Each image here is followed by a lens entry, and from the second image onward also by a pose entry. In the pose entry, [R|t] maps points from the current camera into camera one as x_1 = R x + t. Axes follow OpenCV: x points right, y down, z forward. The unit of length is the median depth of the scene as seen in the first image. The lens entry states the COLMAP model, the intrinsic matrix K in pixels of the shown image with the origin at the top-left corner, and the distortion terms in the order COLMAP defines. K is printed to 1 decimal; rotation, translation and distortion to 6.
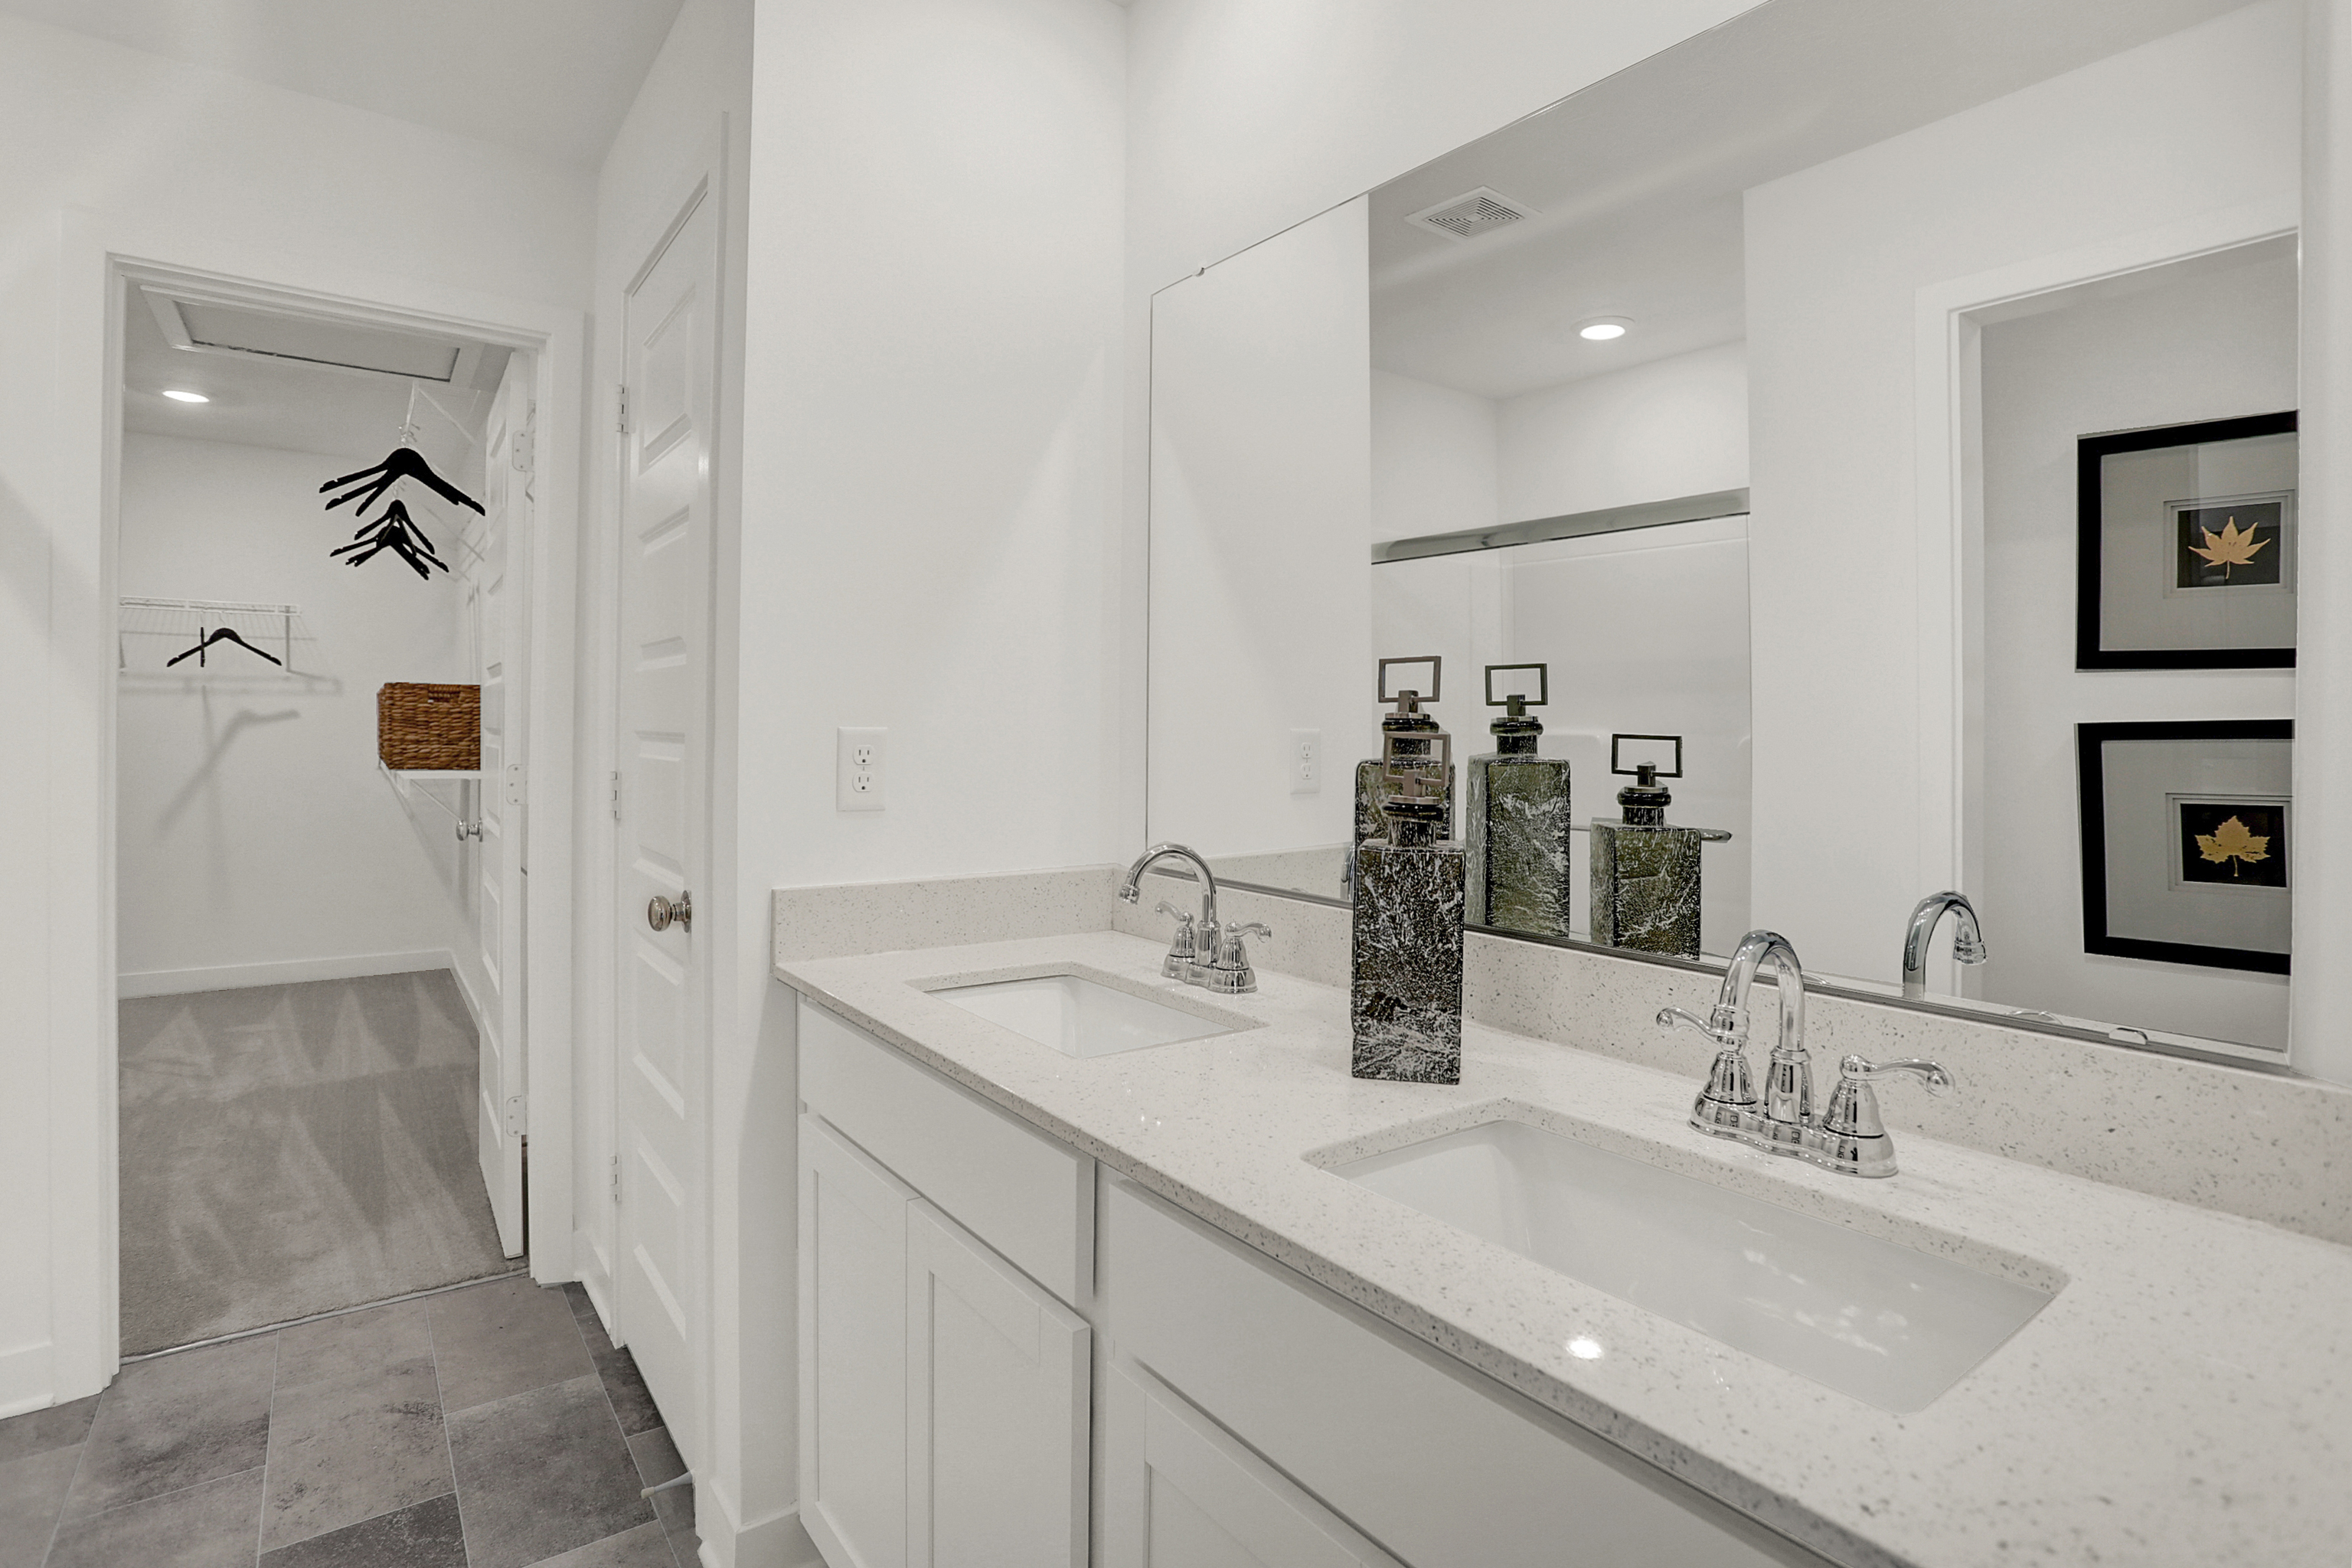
lens RADIAL K [[1197.5, 0, 1183.9], [0, 1197.5, 739.9], [0, 0, 1]] dist [-0.060392, 0.028622]
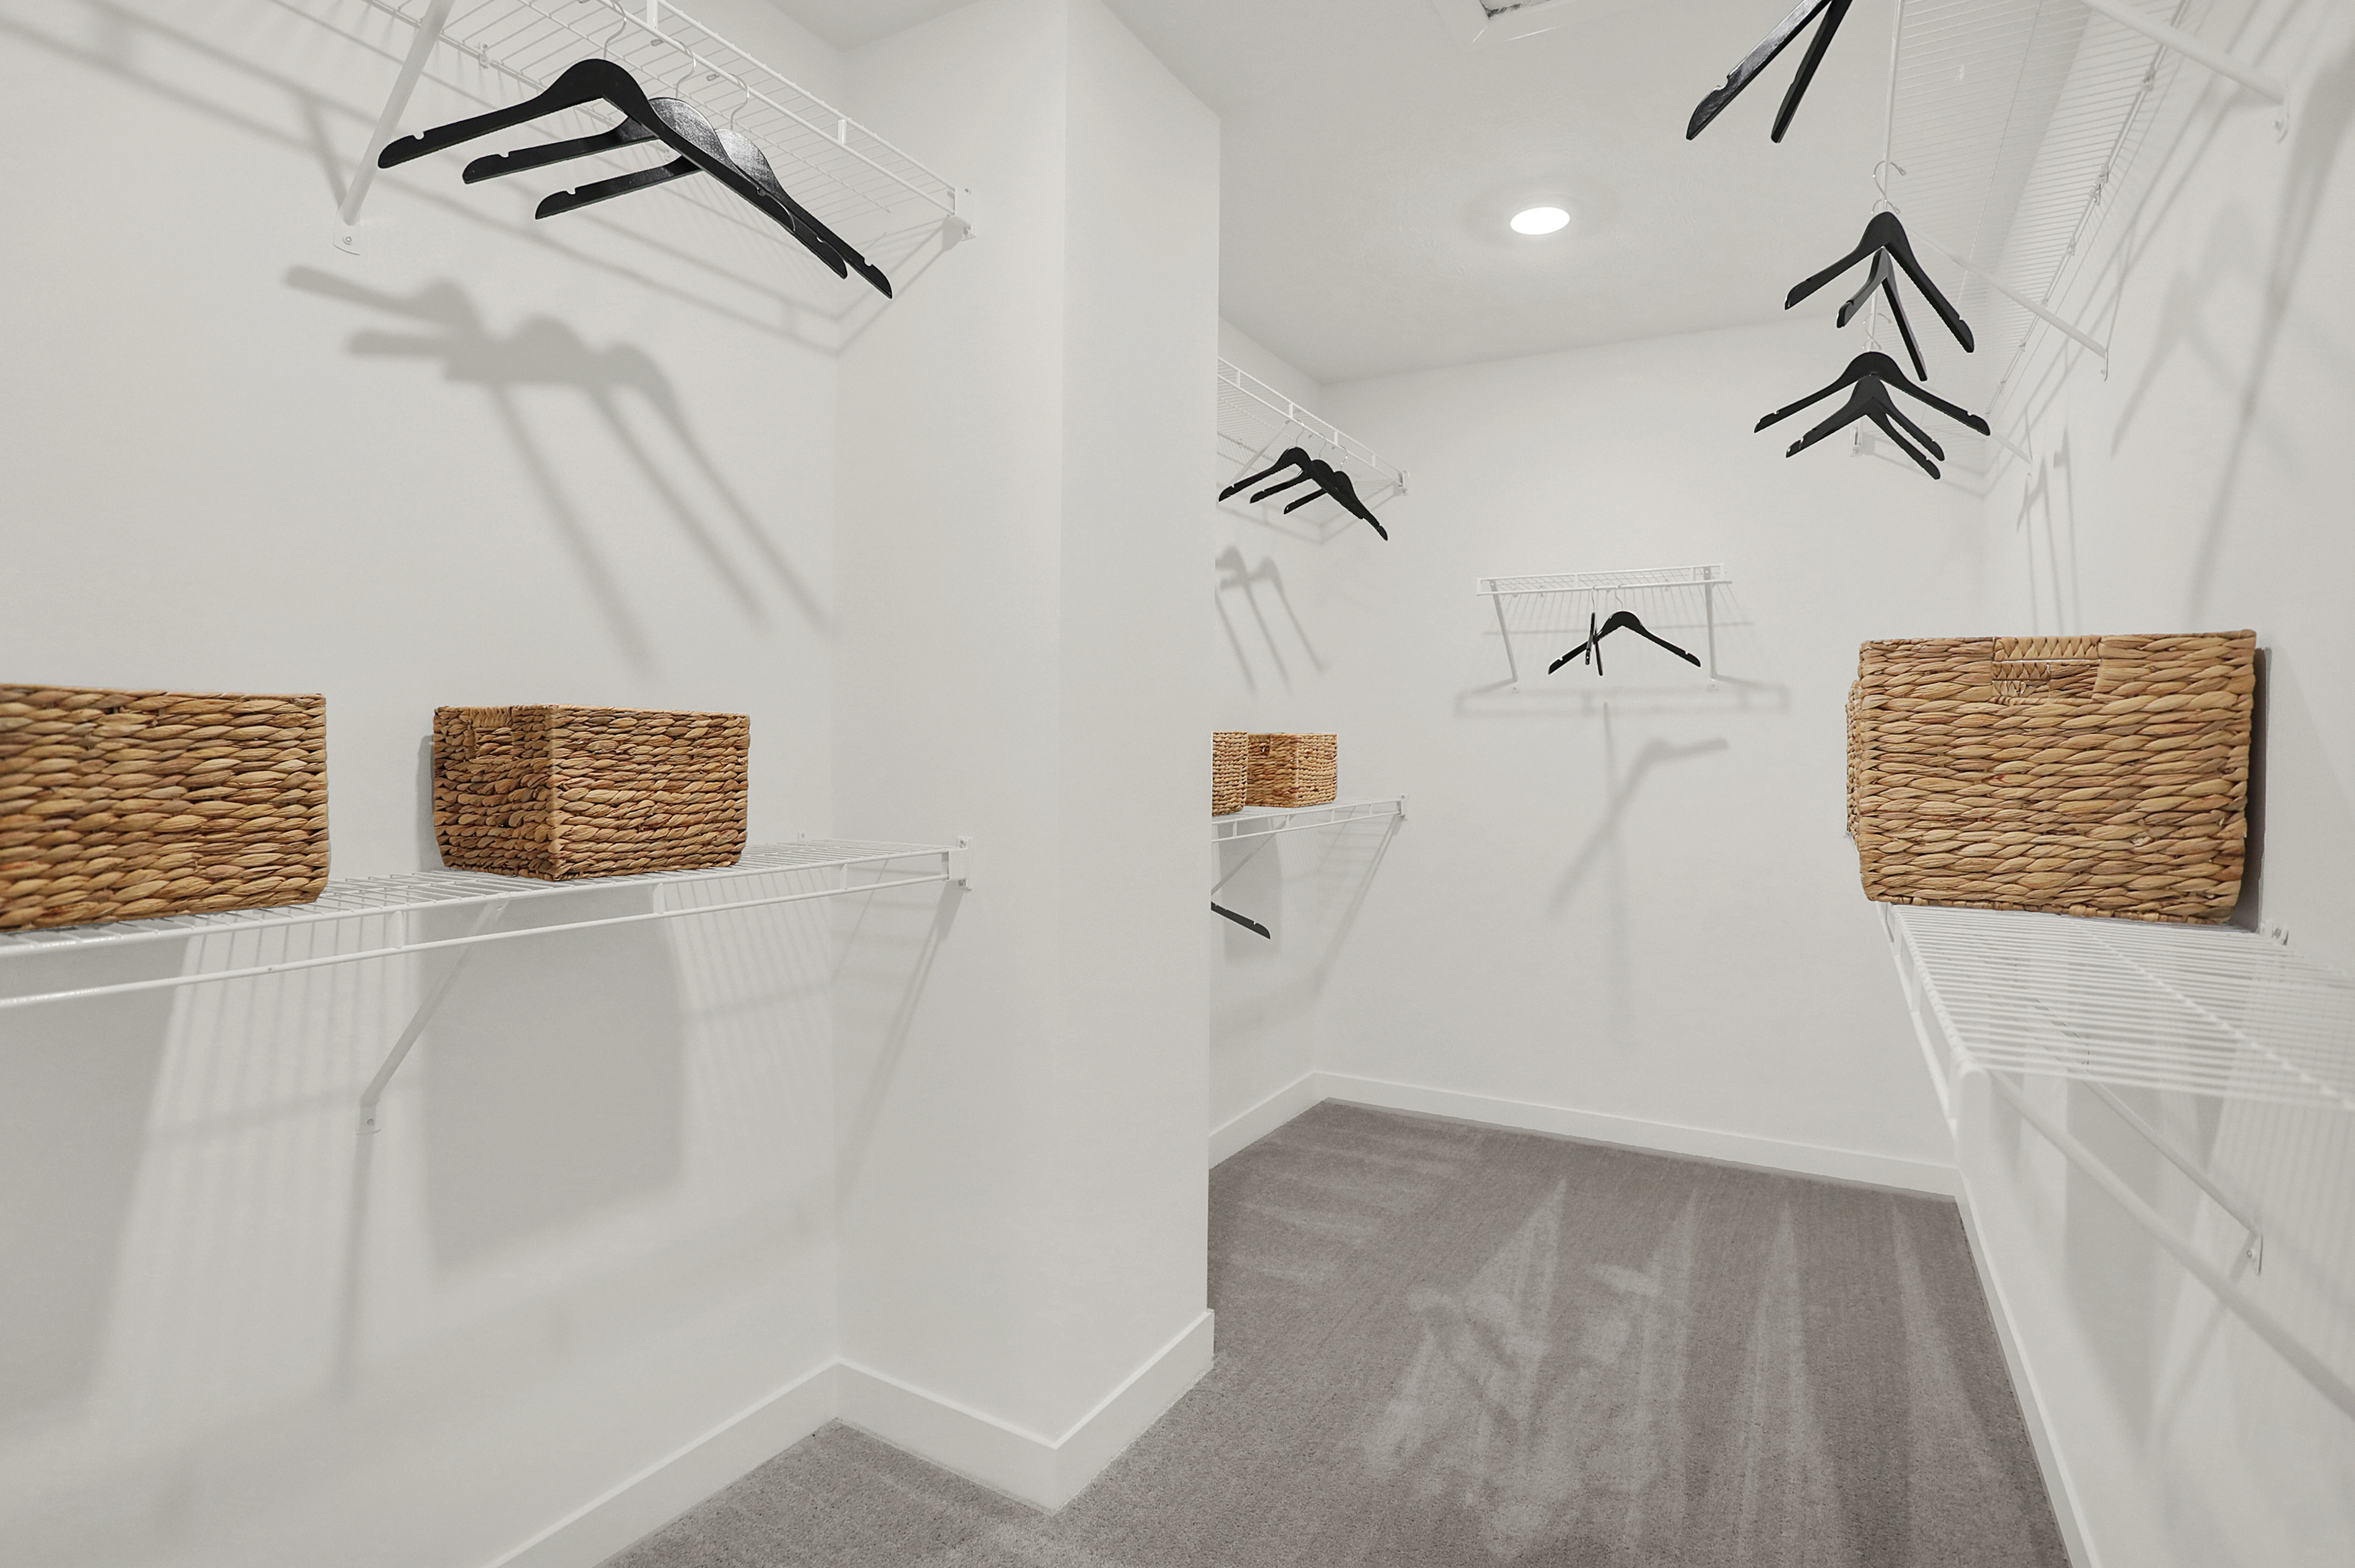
lens RADIAL K [[1155.7, 0, 1187.3], [0, 1155.7, 763.2], [0, 0, 1]] dist [-0.077981, 0.026047]
pose [[0.424129, 0.006442, -0.905579, -0.434775], [-0.013922, 0.999903, 0.000593, -0.010890], [0.905495, 0.012356, 0.424178, 0.634170]]
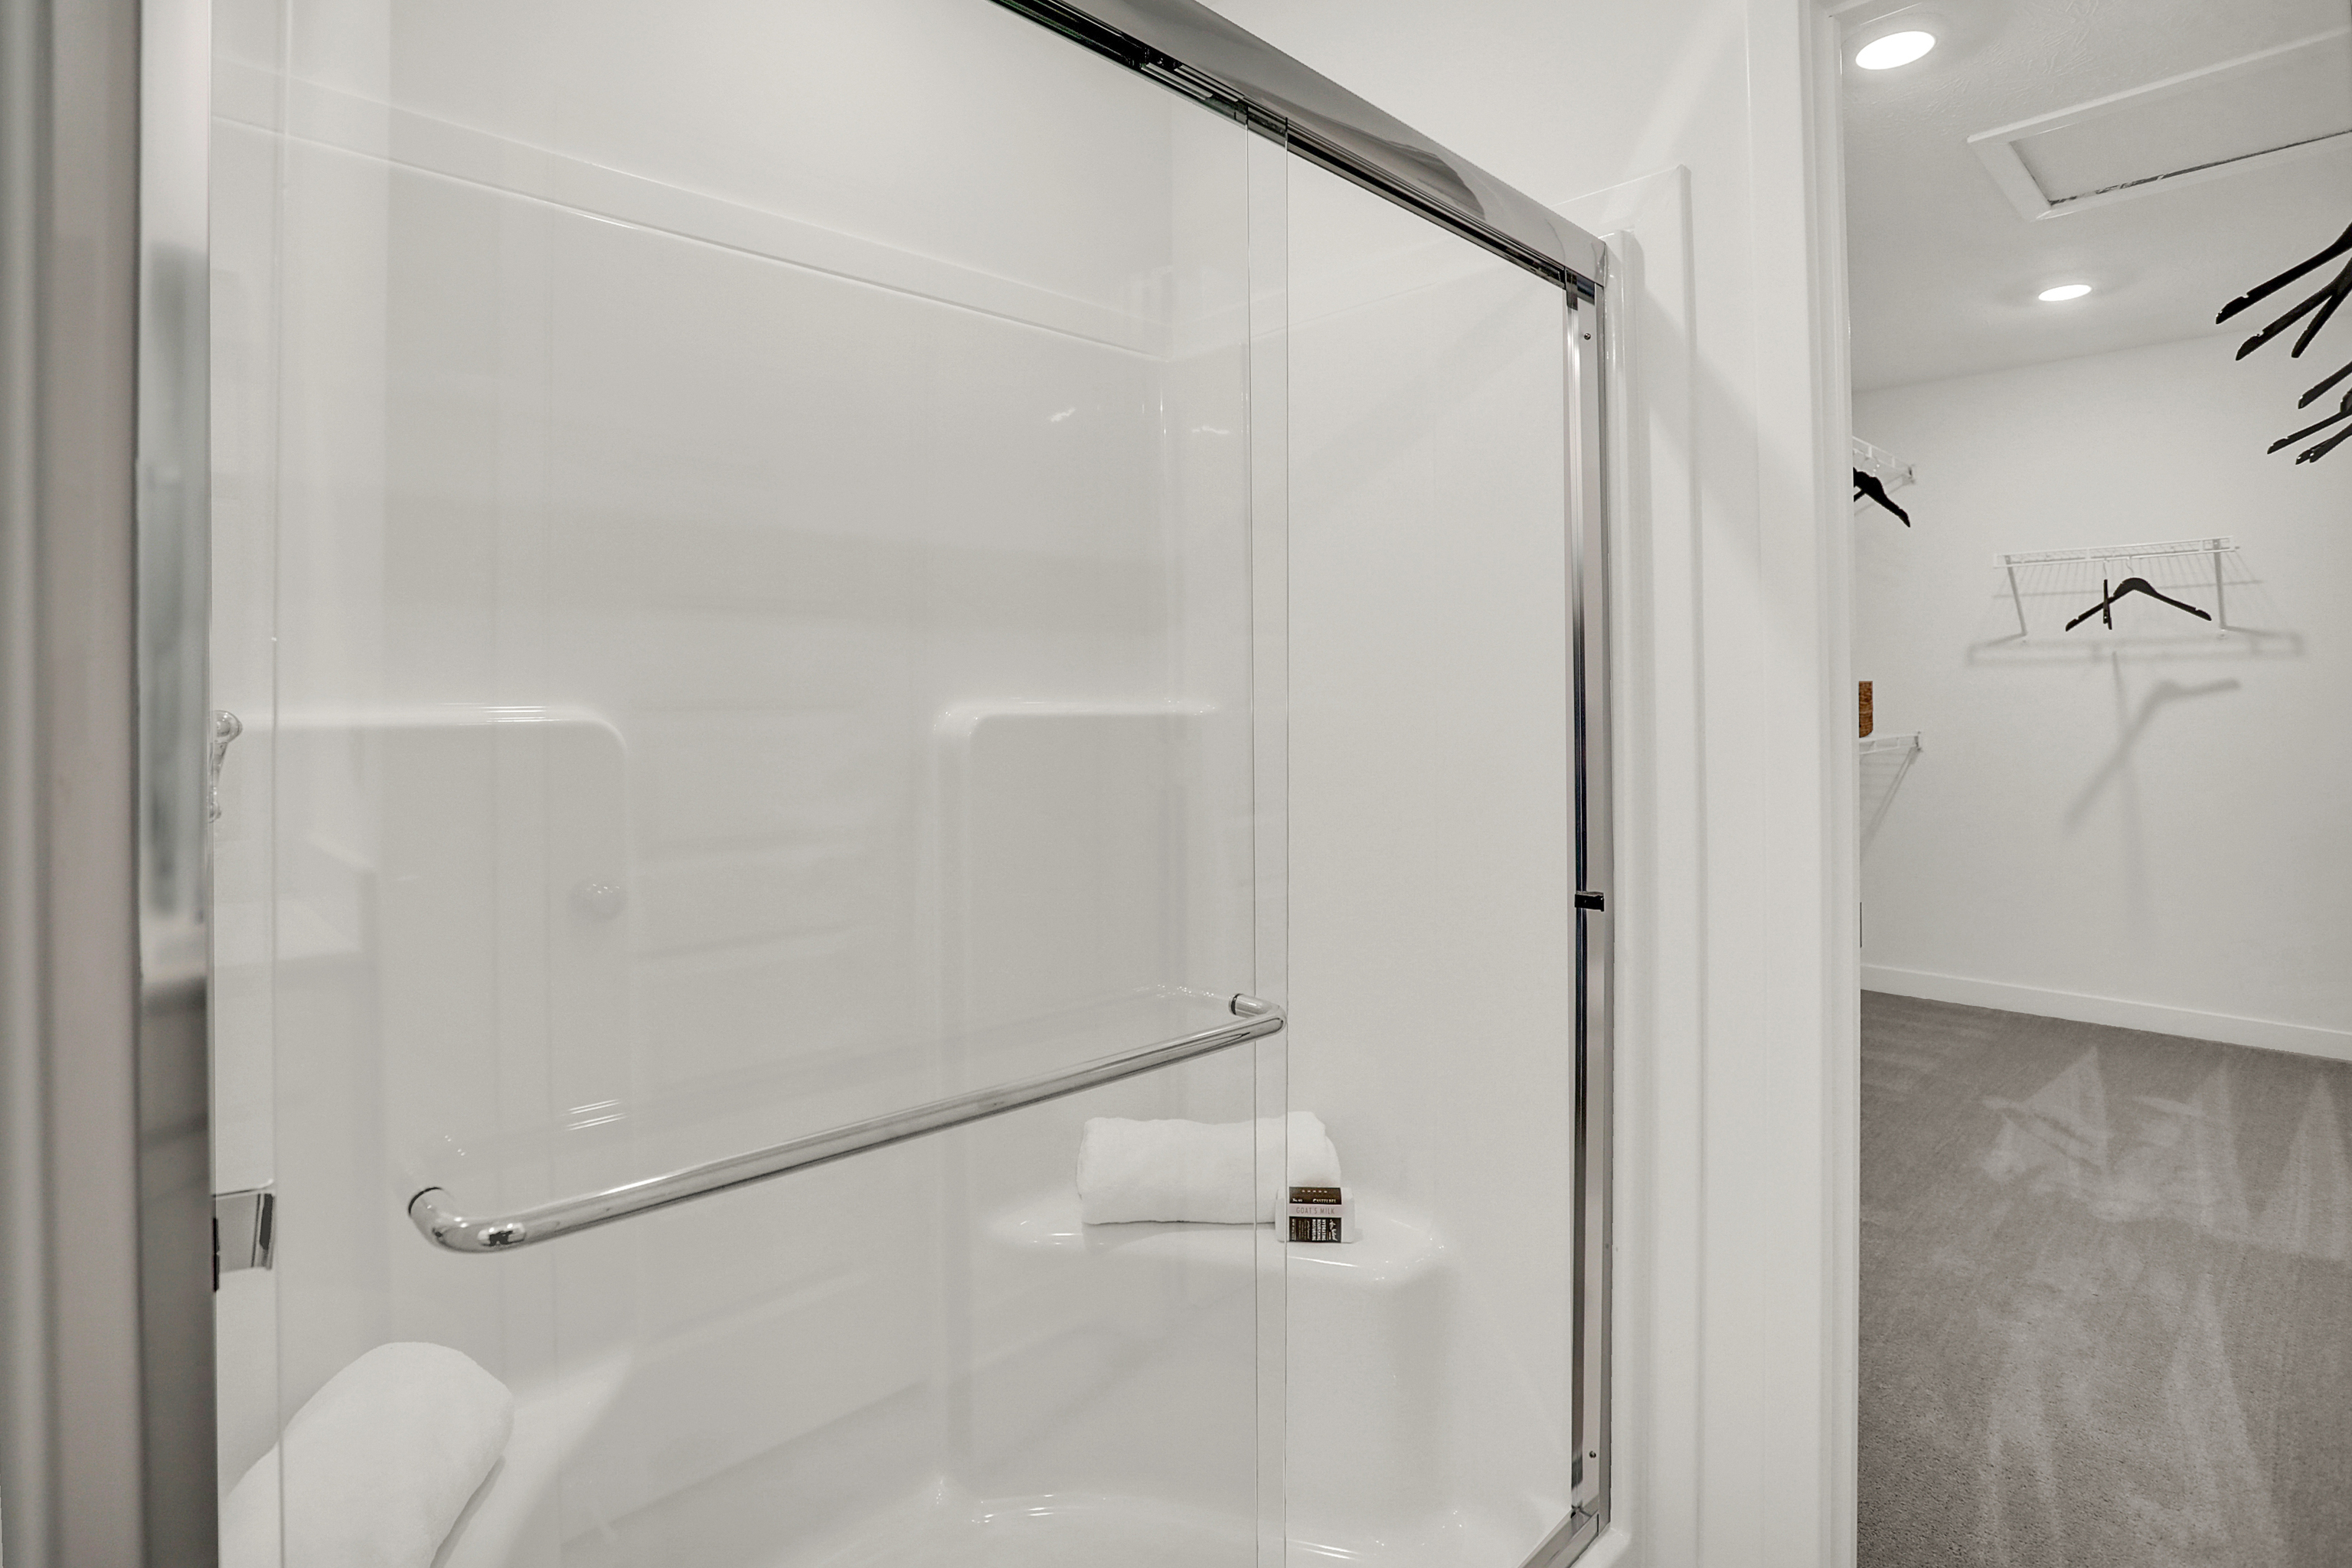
lens RADIAL K [[1203.3, 0, 1161.8], [0, 1203.3, 679.9], [0, 0, 1]] dist [-0.057724, 0.020110]
pose [[0.150331, -0.026599, -0.988278, -0.176153], [-0.000682, 0.999635, -0.027008, -0.006154], [0.988635, 0.004734, 0.150258, 0.282919]]
